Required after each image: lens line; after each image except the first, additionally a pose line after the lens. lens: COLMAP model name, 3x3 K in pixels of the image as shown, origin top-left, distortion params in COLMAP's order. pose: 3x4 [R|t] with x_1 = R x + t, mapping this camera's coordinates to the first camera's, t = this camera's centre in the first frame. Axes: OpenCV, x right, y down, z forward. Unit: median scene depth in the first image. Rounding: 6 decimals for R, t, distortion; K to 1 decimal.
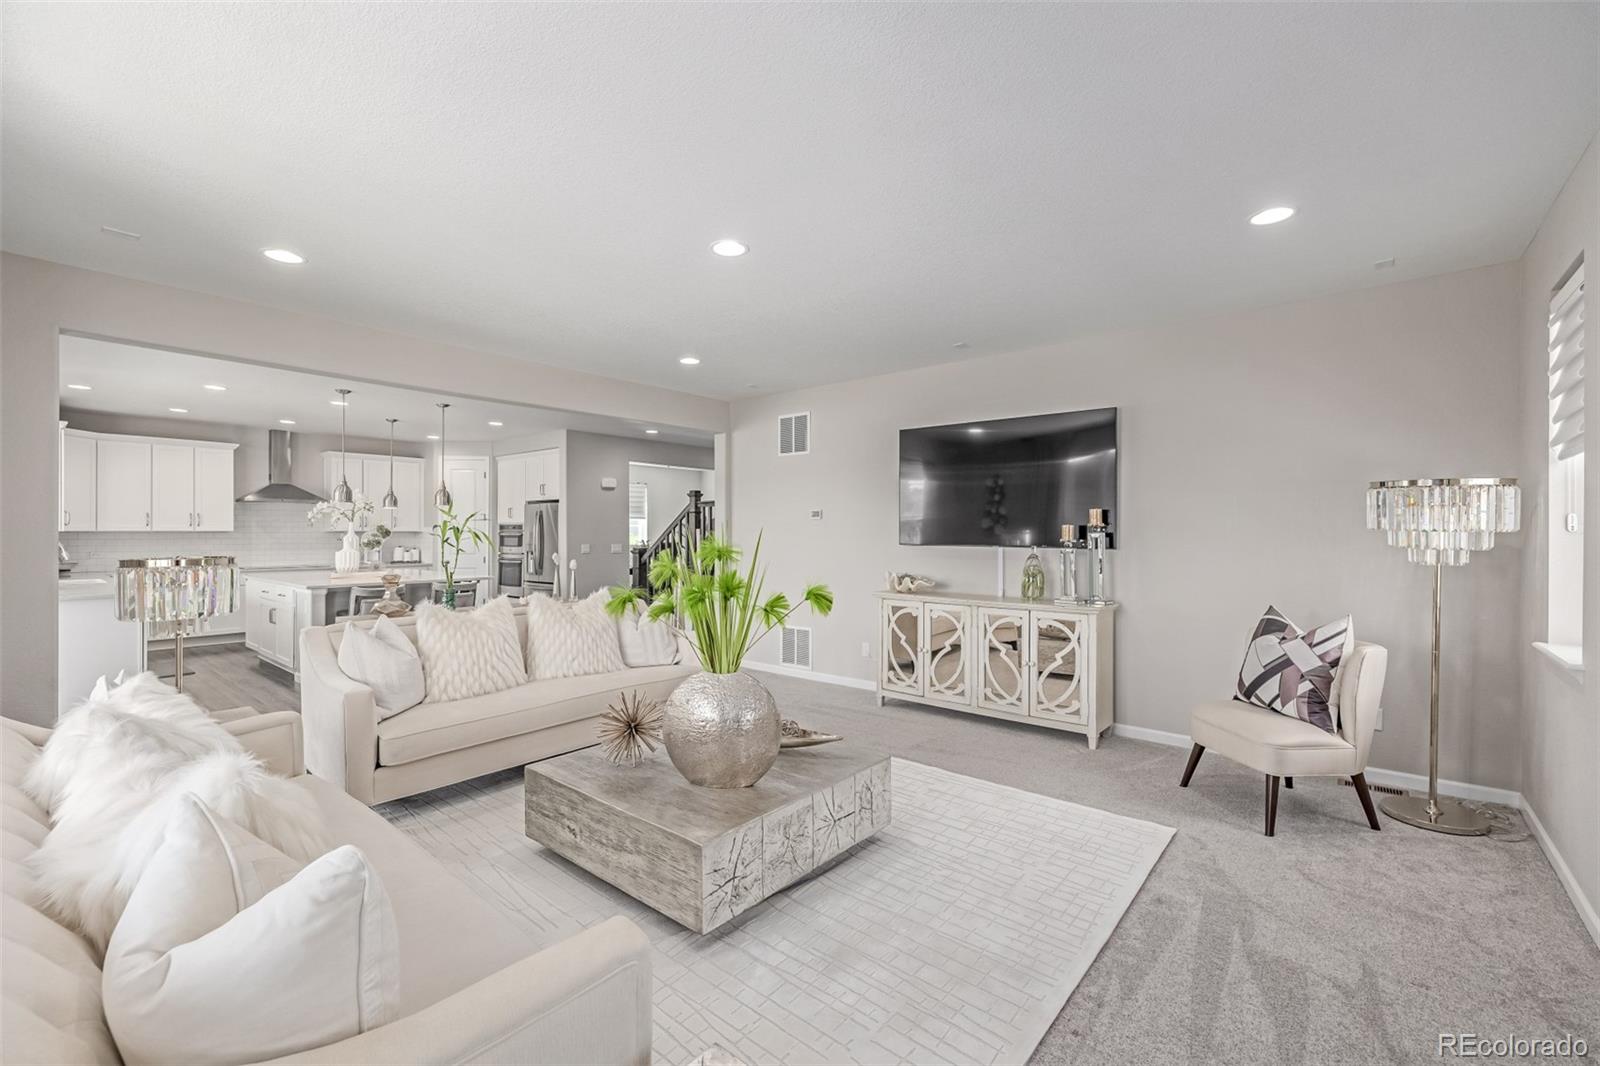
lens RADIAL K [[678.9, 0, 789.8], [0, 678.9, 525.0], [0, 0, 1]] dist [0.000846, 0.000483]
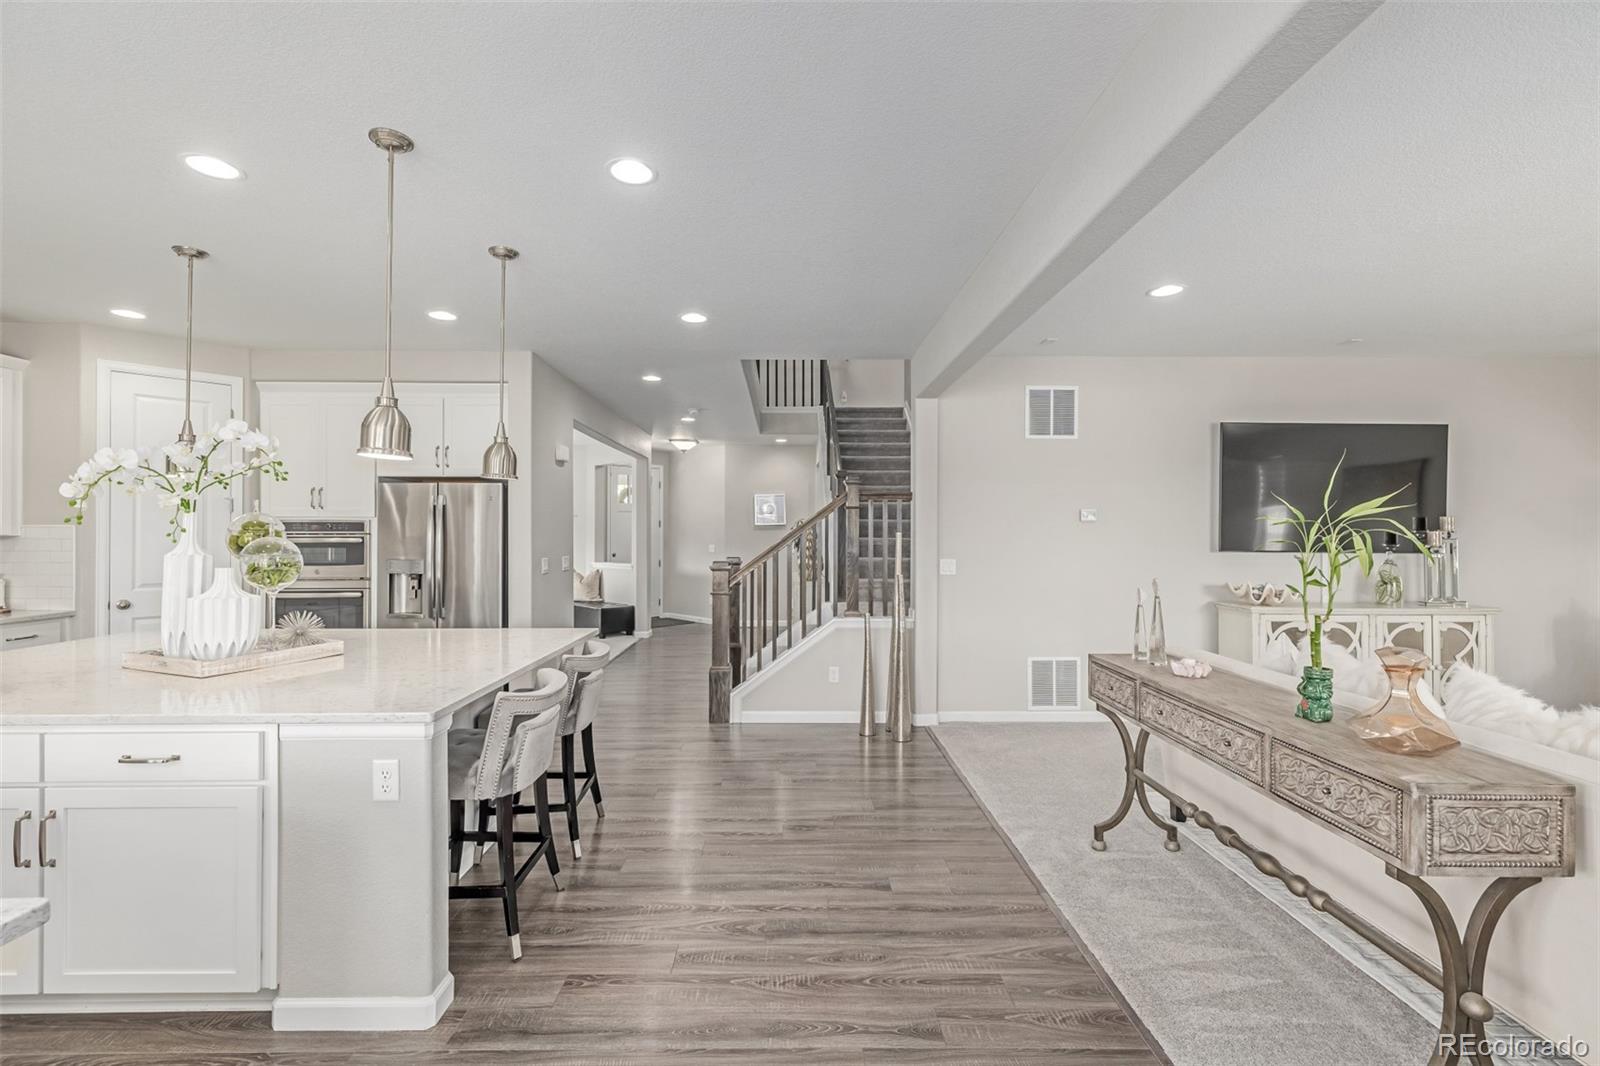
lens RADIAL K [[685.2, 0, 797.8], [0, 685.2, 531.4], [0, 0, 1]] dist [0.001452, 0.000175]
pose [[0.755702, 0.002727, 0.654910, -0.574689], [-0.007746, 0.999959, 0.004775, 0.001579], [-0.654870, -0.008682, 0.755691, 0.468081]]
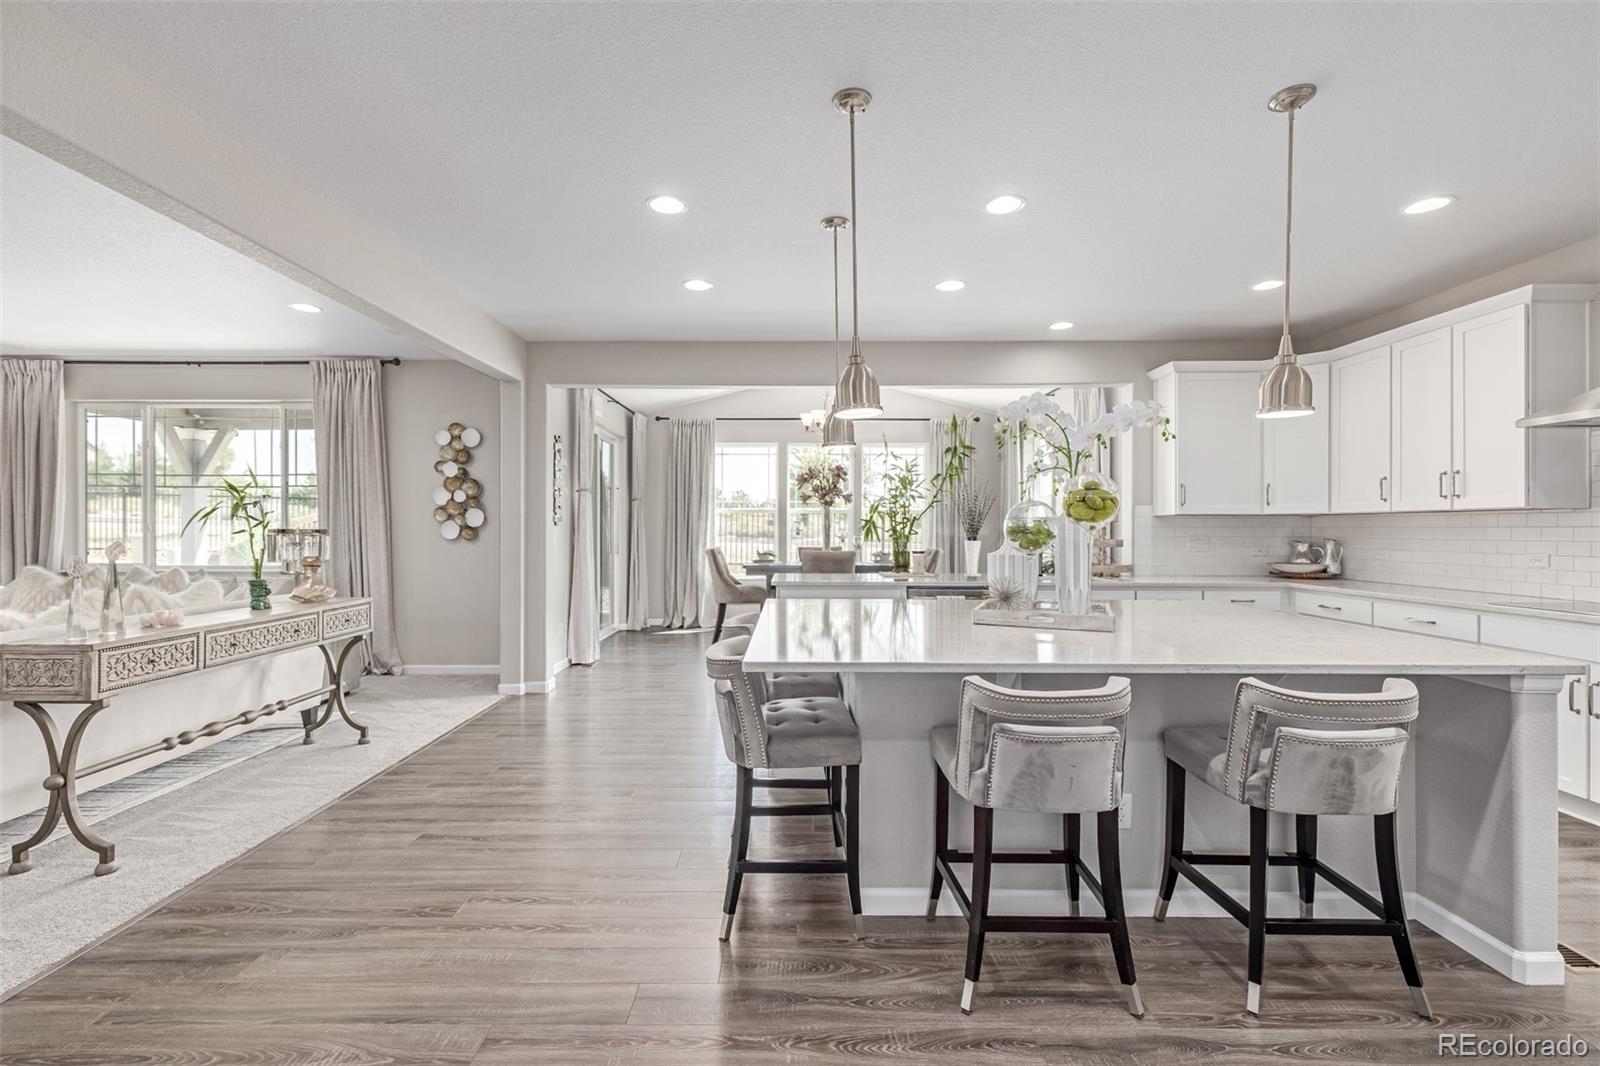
lens RADIAL K [[667.1, 0, 792.1], [0, 667.1, 528.4], [0, 0, 1]] dist [-0.002243, -0.000475]
pose [[-0.763092, 0.000053, -0.646290, -0.249491], [0.005584, 0.999963, -0.006511, 0.022390], [0.646266, -0.008578, -0.763064, 1.066973]]
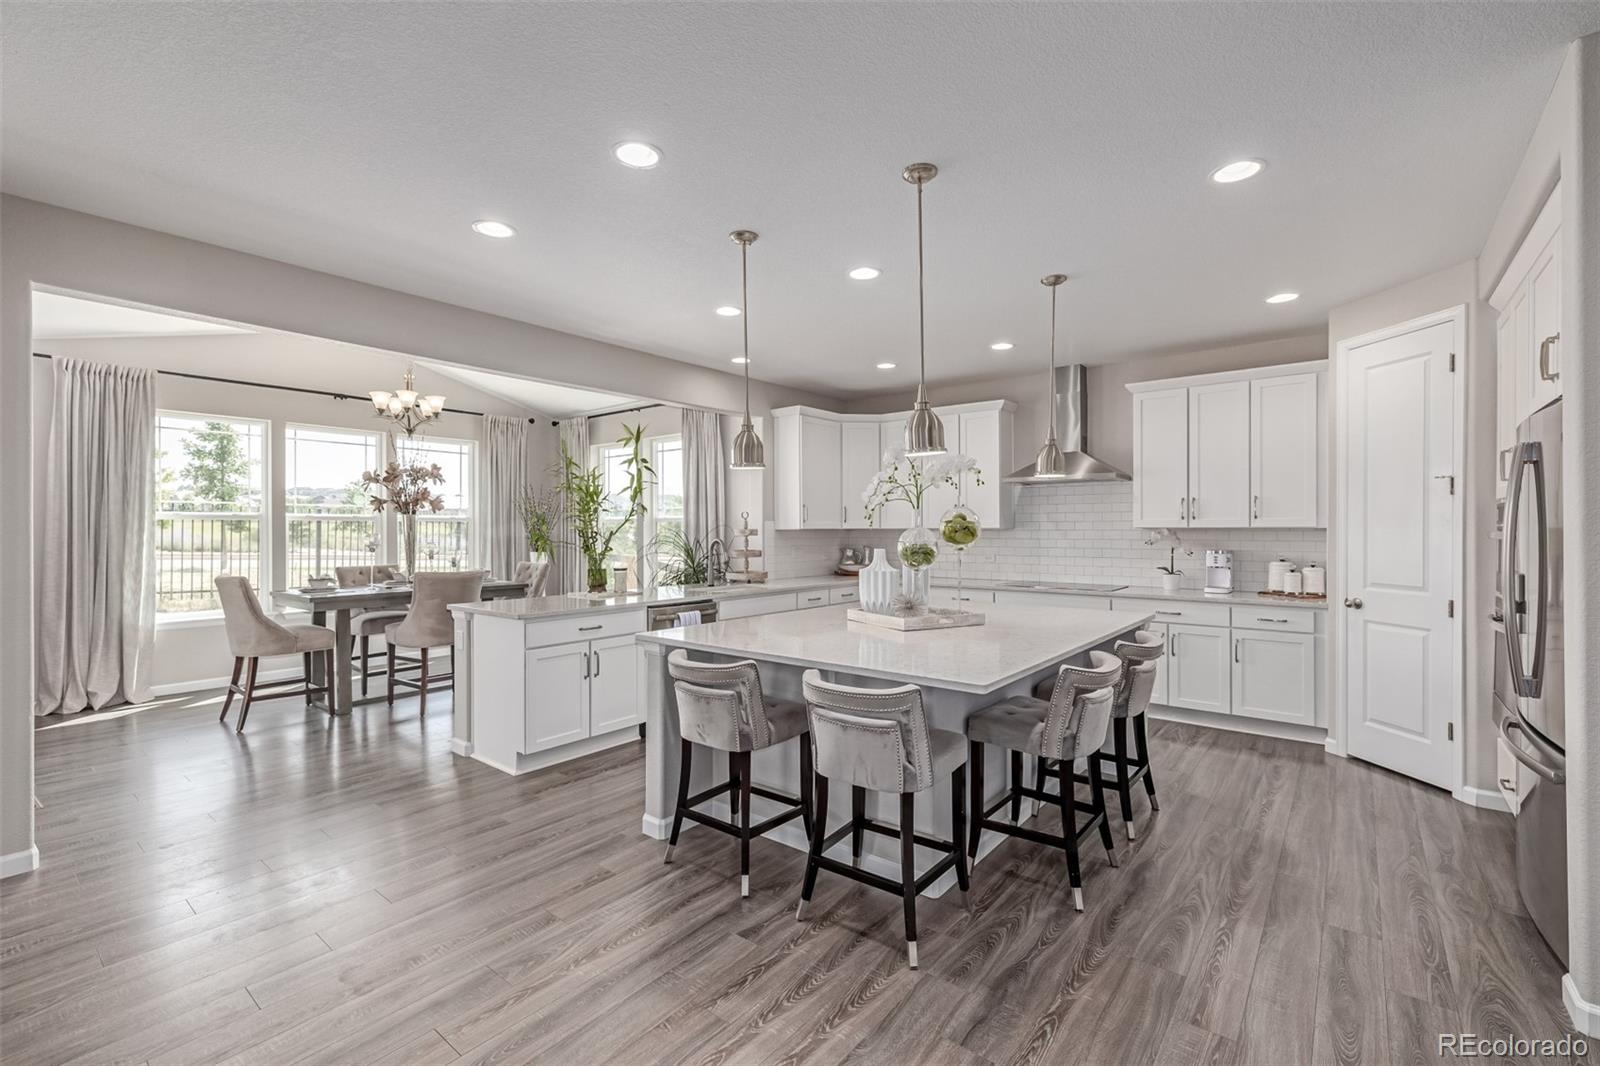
lens RADIAL K [[685.2, 0, 797.8], [0, 685.2, 531.4], [0, 0, 1]] dist [0.001452, 0.000175]
pose [[0.024870, 0.002689, -0.999687, -0.135759], [0.011285, 0.999932, 0.002970, 0.008313], [0.999627, -0.011355, 0.024838, 0.814917]]
